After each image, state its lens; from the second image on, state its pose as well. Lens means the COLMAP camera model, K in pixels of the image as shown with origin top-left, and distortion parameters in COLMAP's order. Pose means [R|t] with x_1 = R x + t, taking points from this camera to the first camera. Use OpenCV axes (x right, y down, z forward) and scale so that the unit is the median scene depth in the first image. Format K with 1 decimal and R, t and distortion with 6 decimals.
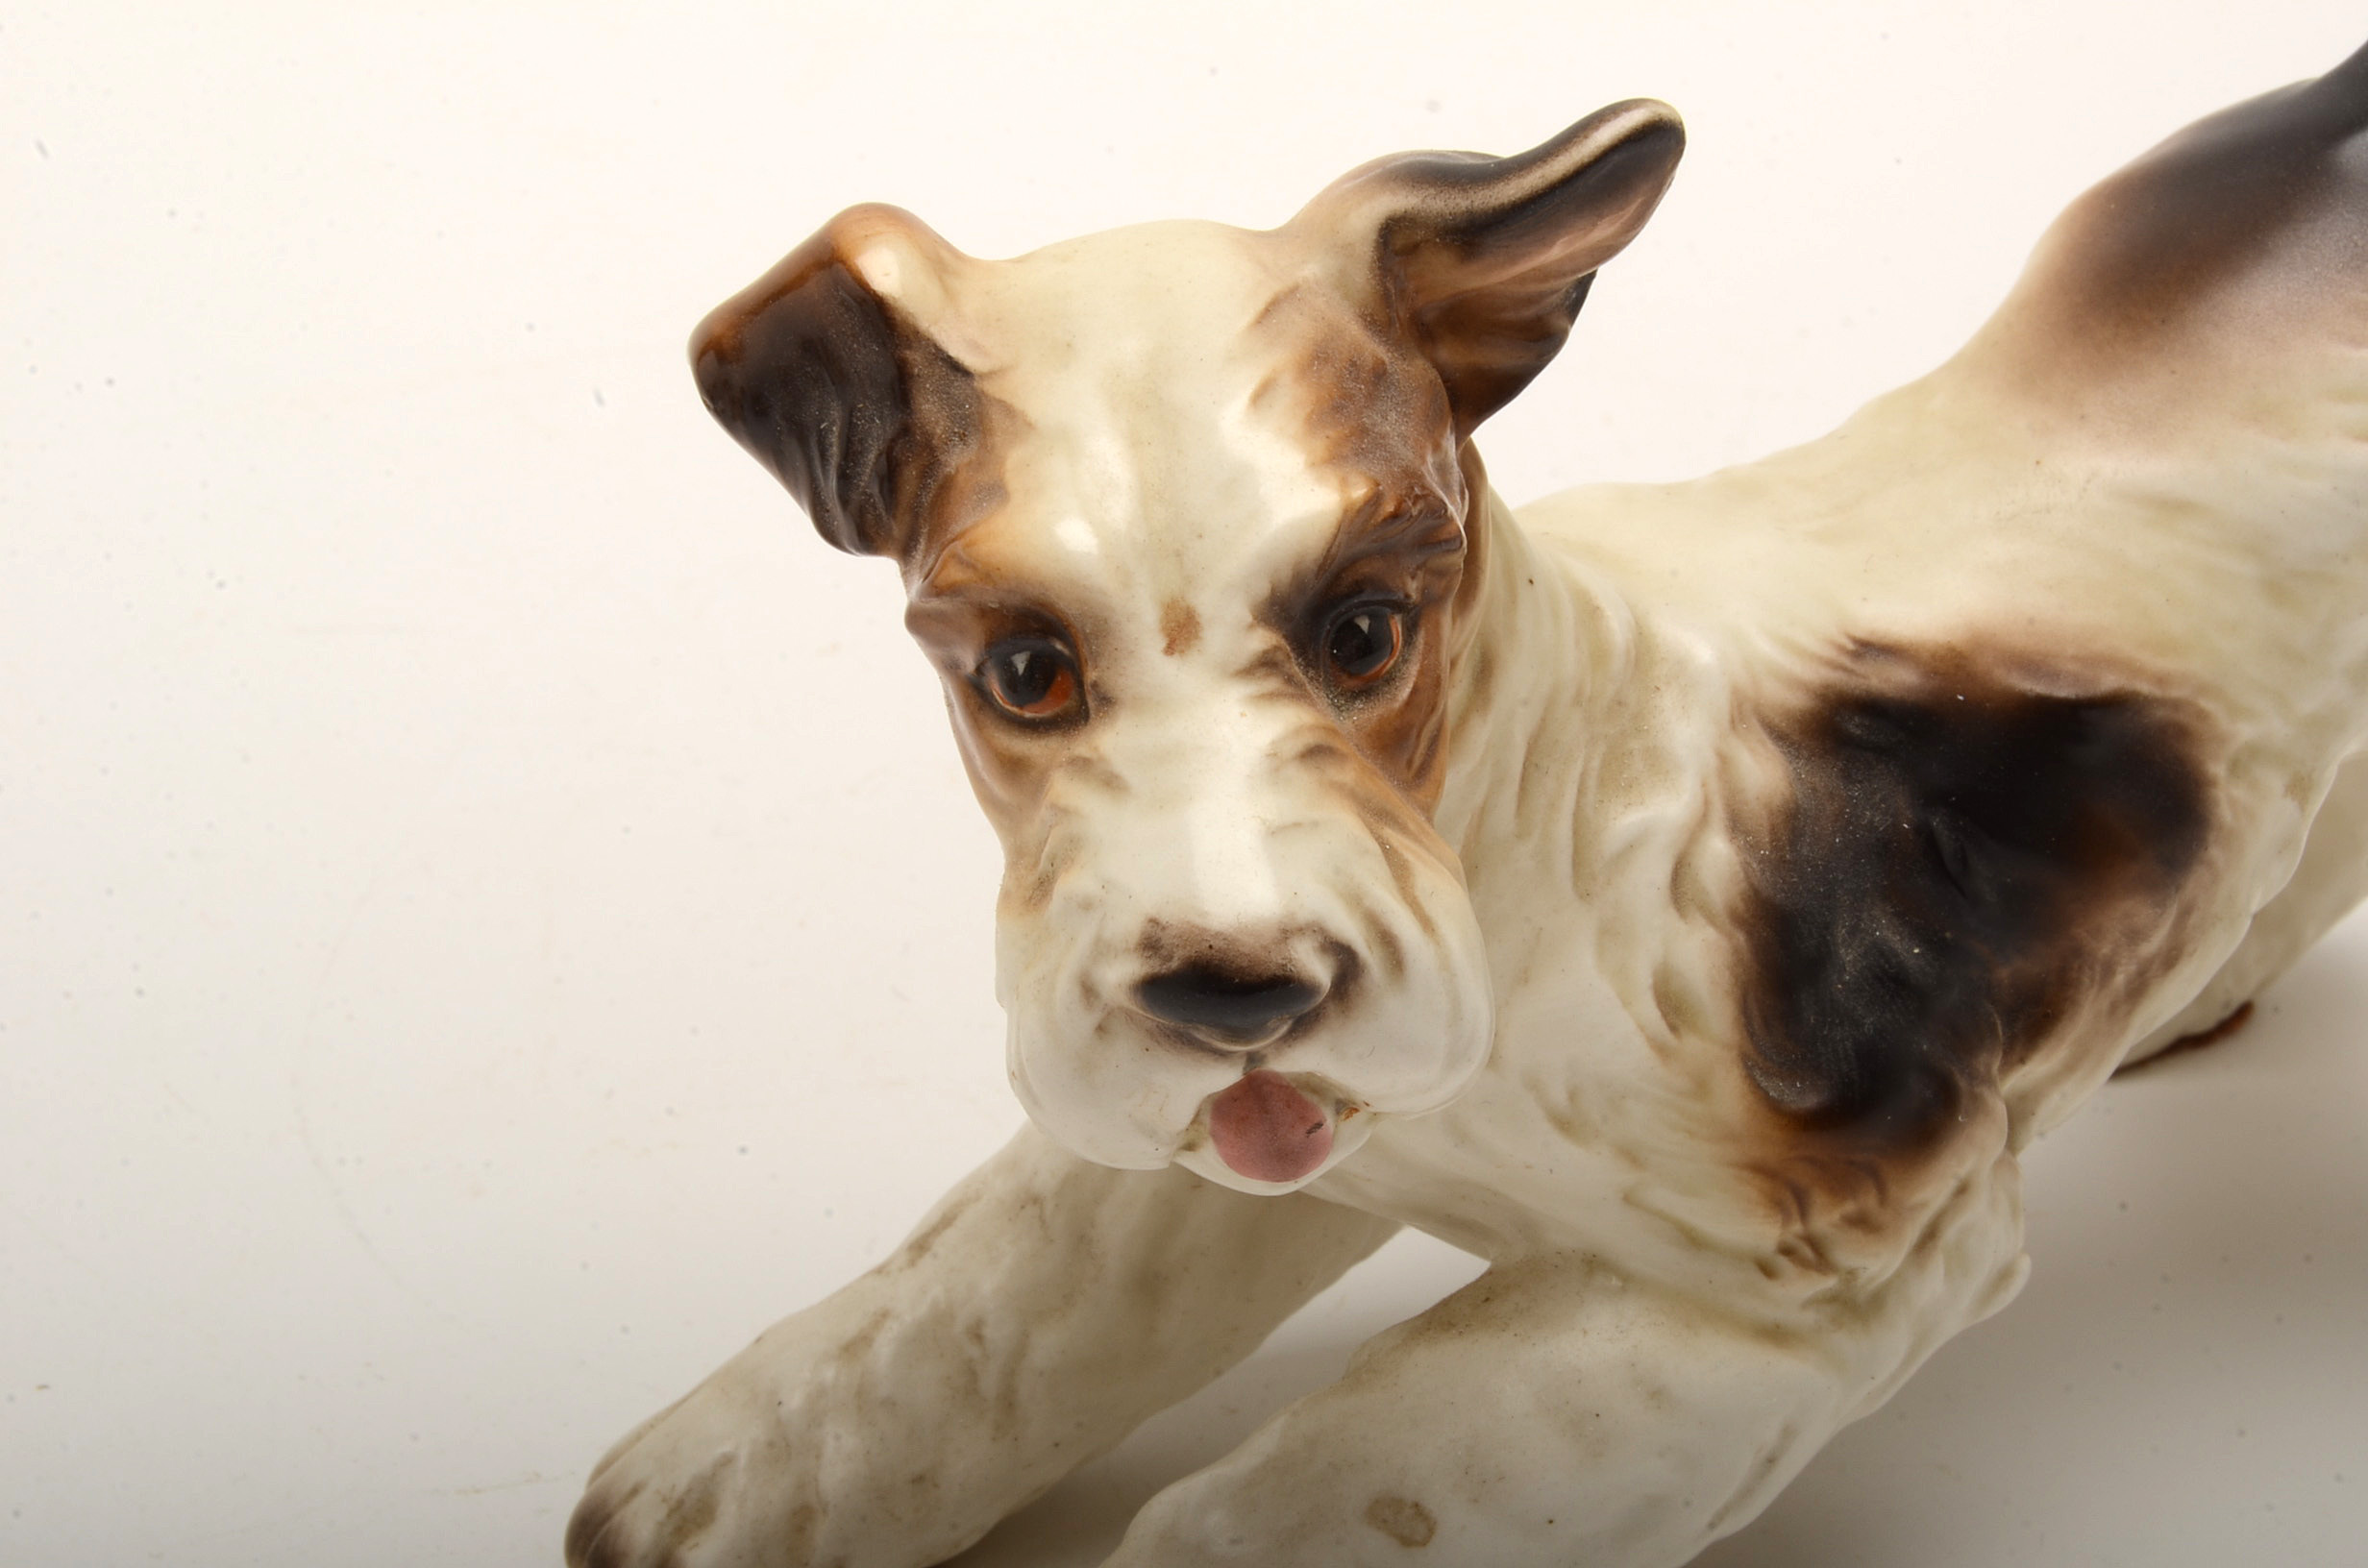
lens RADIAL K [[5170.3, 0, 1182.7], [0, 5170.3, 795.5], [0, 0, 1]] dist [-0.034660, 0.000000]
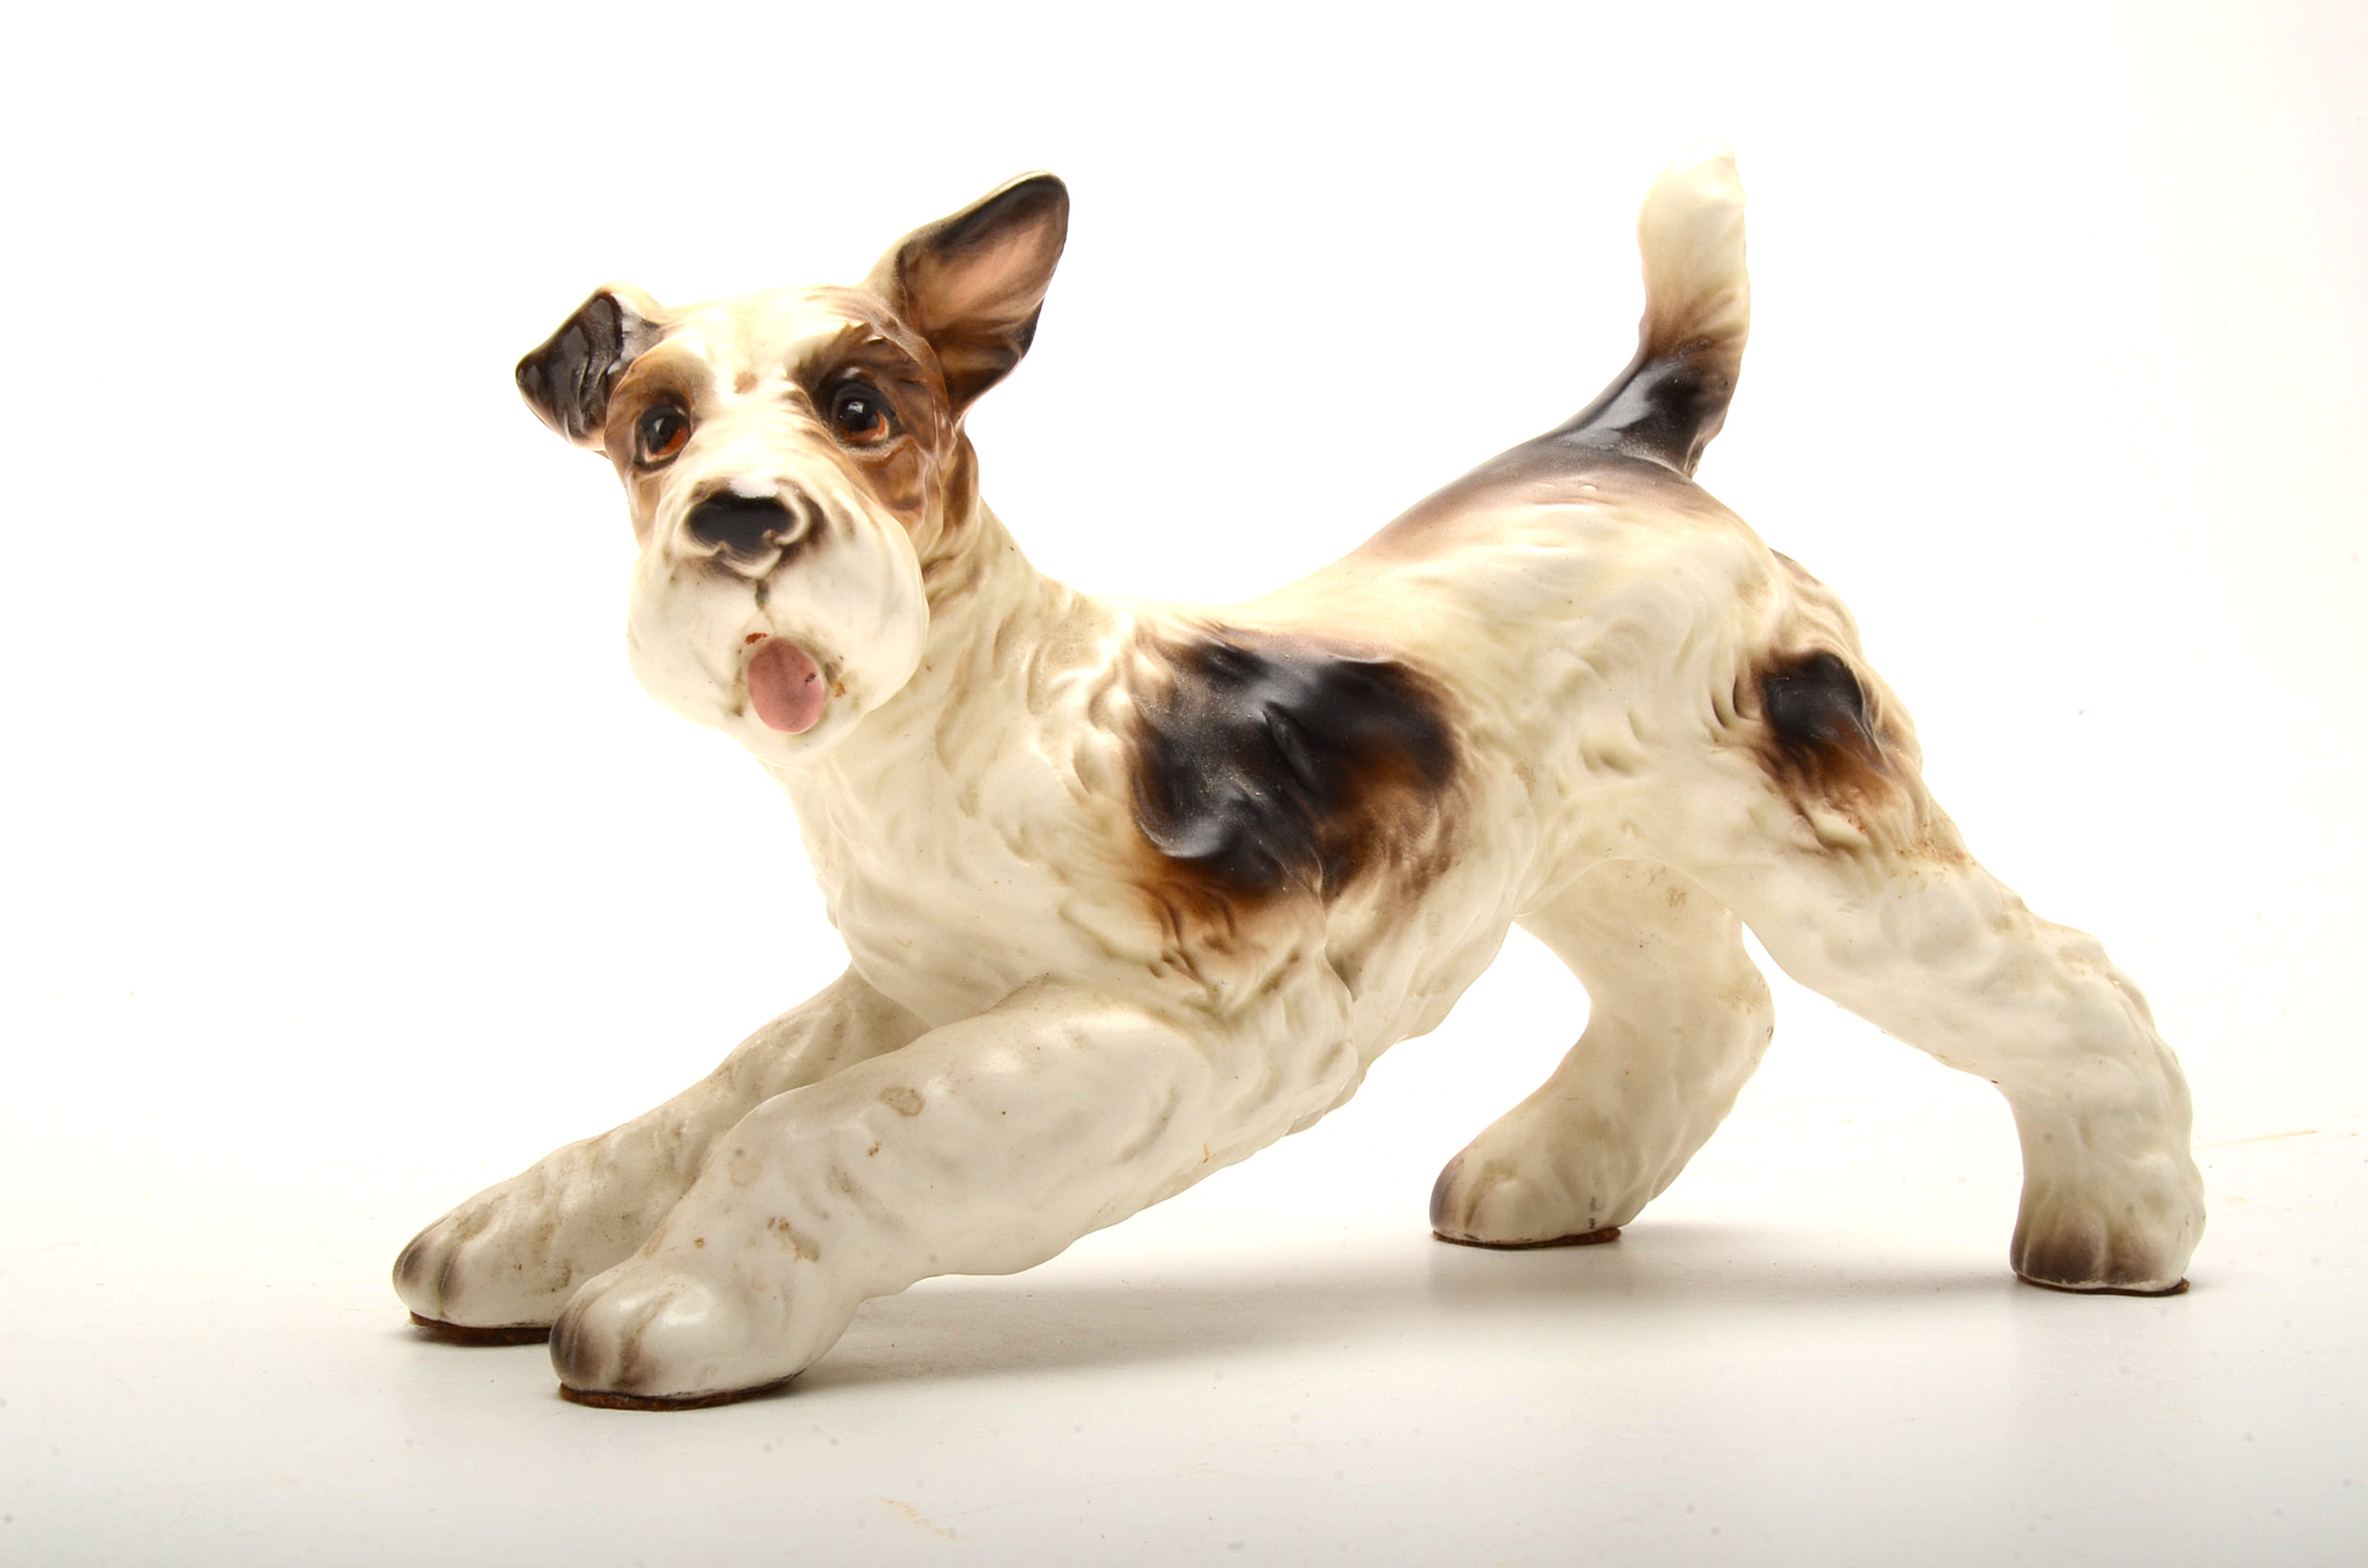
lens RADIAL K [[3376.4, 0, 1170.6], [0, 3376.4, 779.8], [0, 0, 1]] dist [-0.049235, 0.000000]
pose [[0.997224, -0.001919, -0.074434, 0.195577], [-0.037505, 0.850650, -0.524393, 0.579035], [0.064324, 0.525729, 0.848217, 0.121346]]
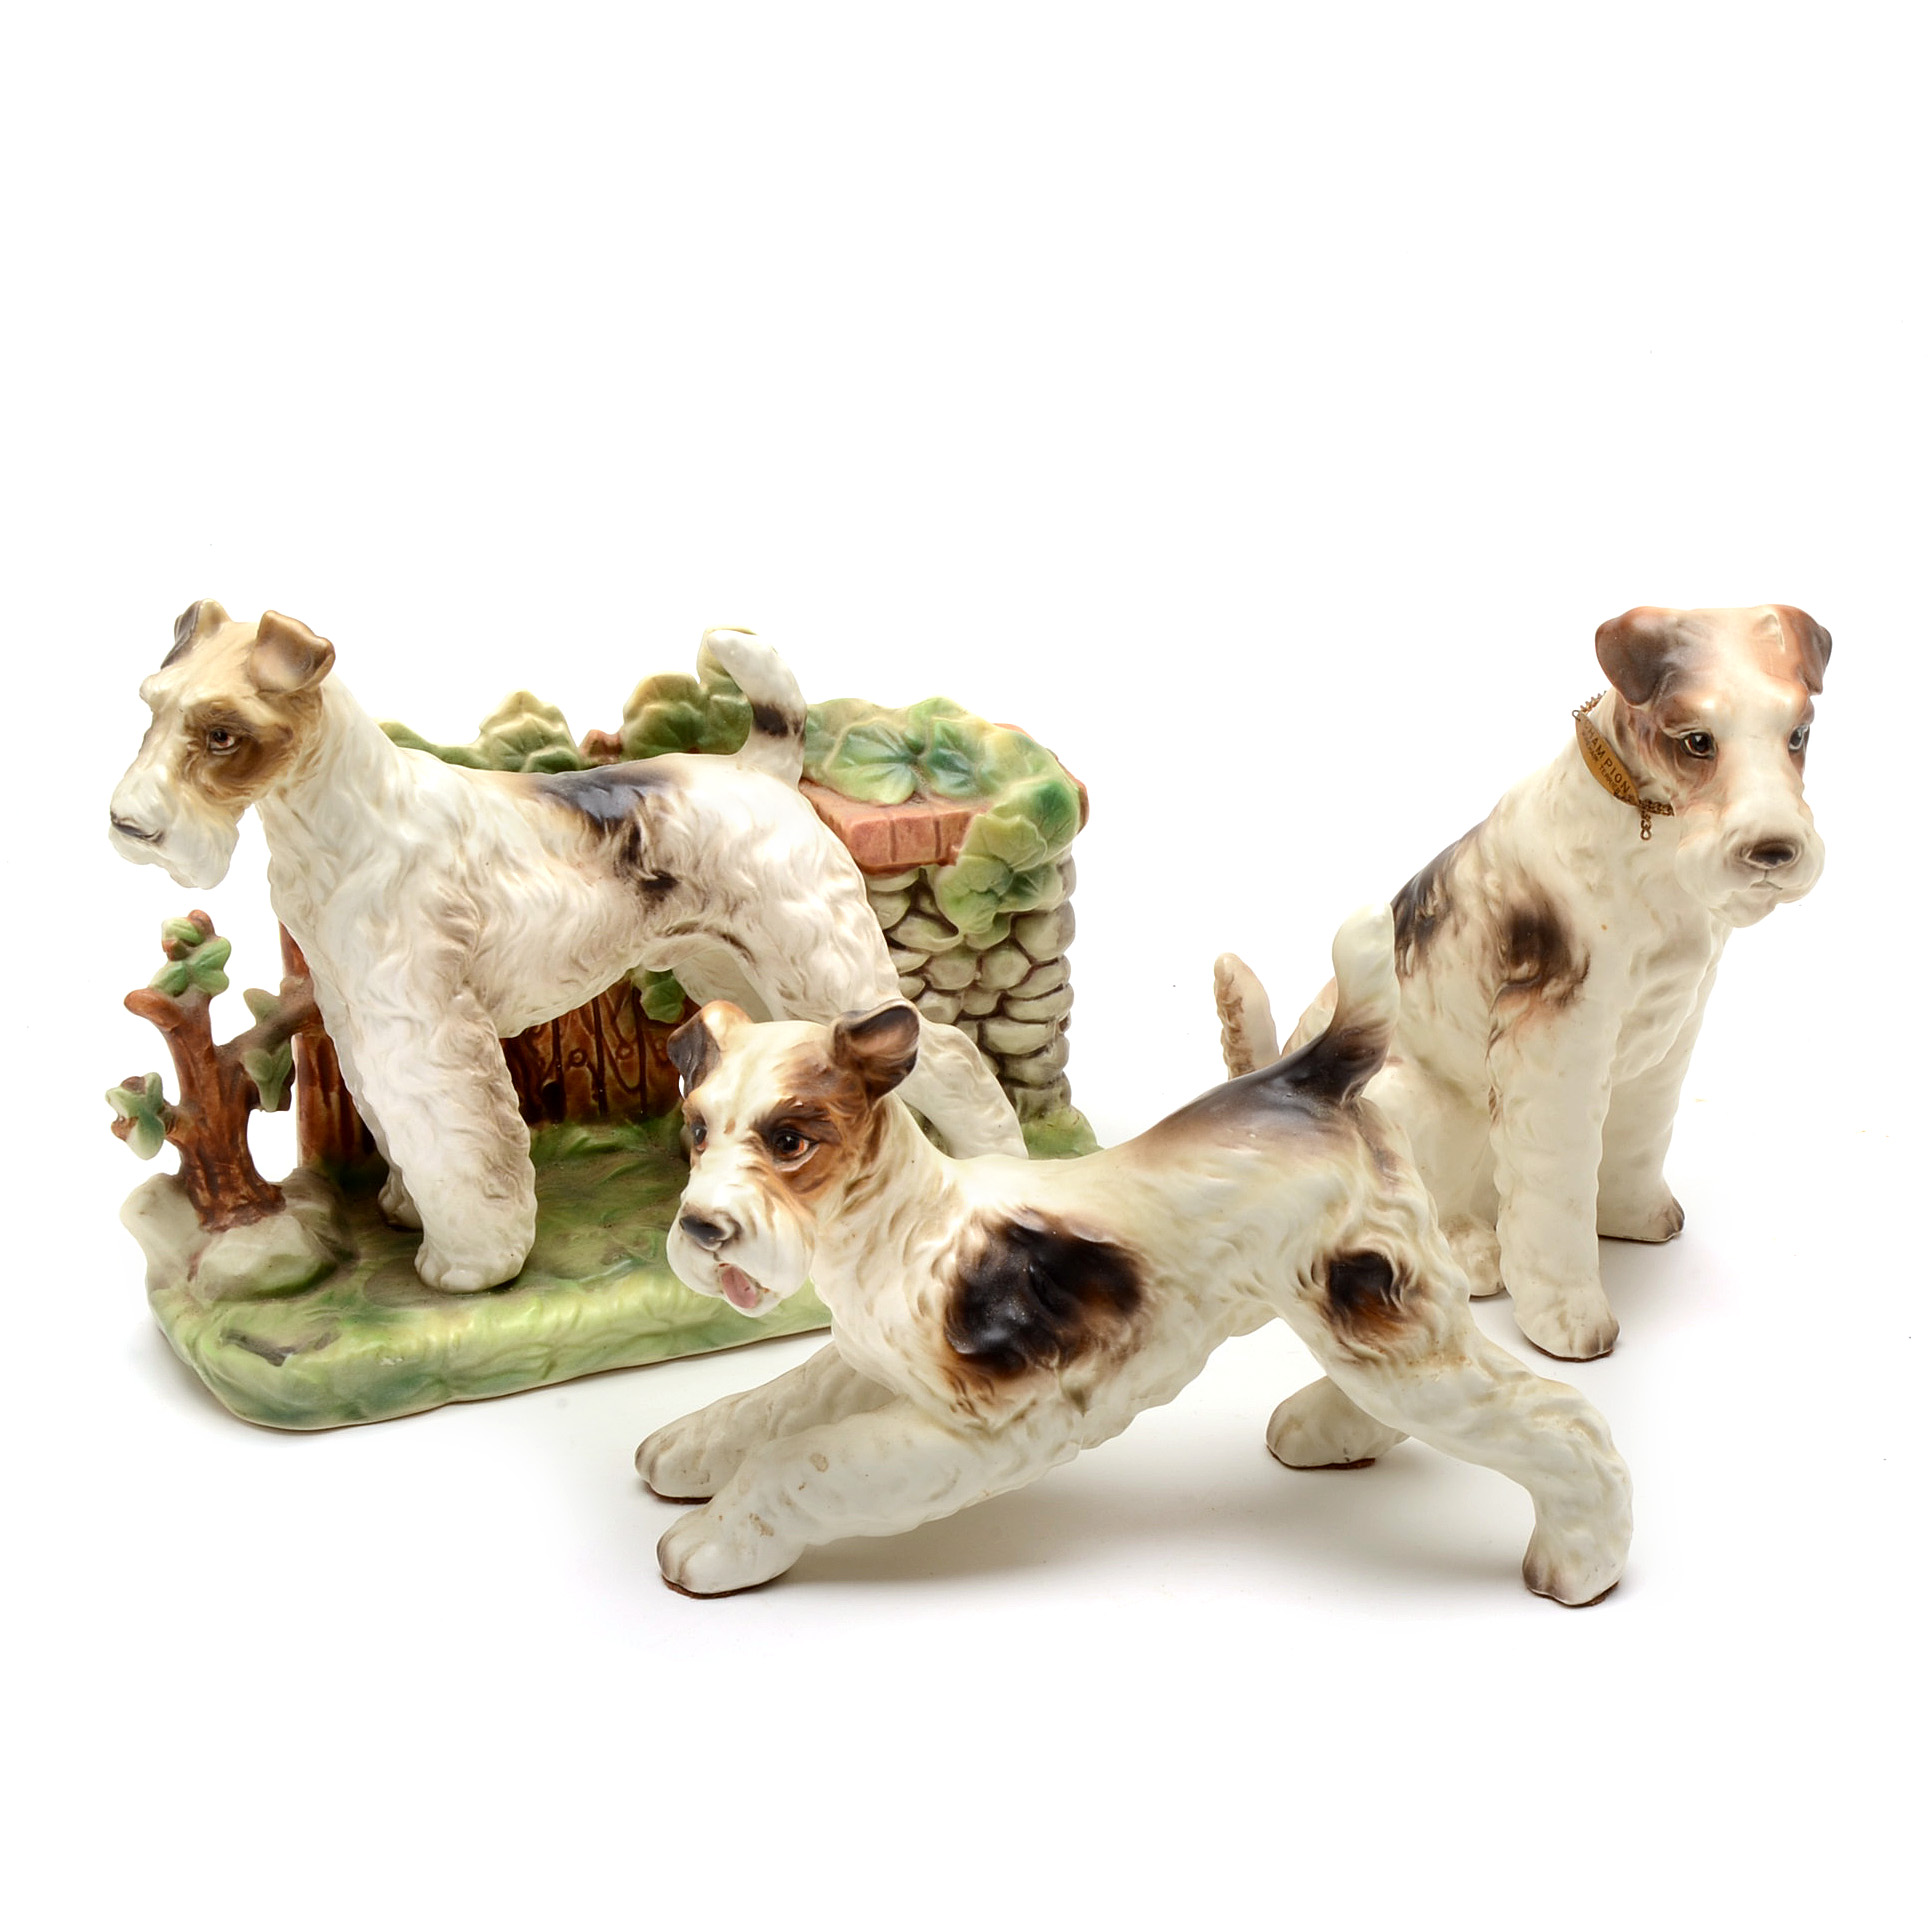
lens RADIAL K [[4349.2, 0, 972.3], [0, 4349.2, 965.1], [0, 0, 1]] dist [-0.030385, 0.000000]
pose [[0.874331, 0.152564, -0.460727, 1.253589], [-0.243628, 0.959002, -0.144775, 0.209528], [0.419751, 0.238827, 0.875654, -1.260382]]
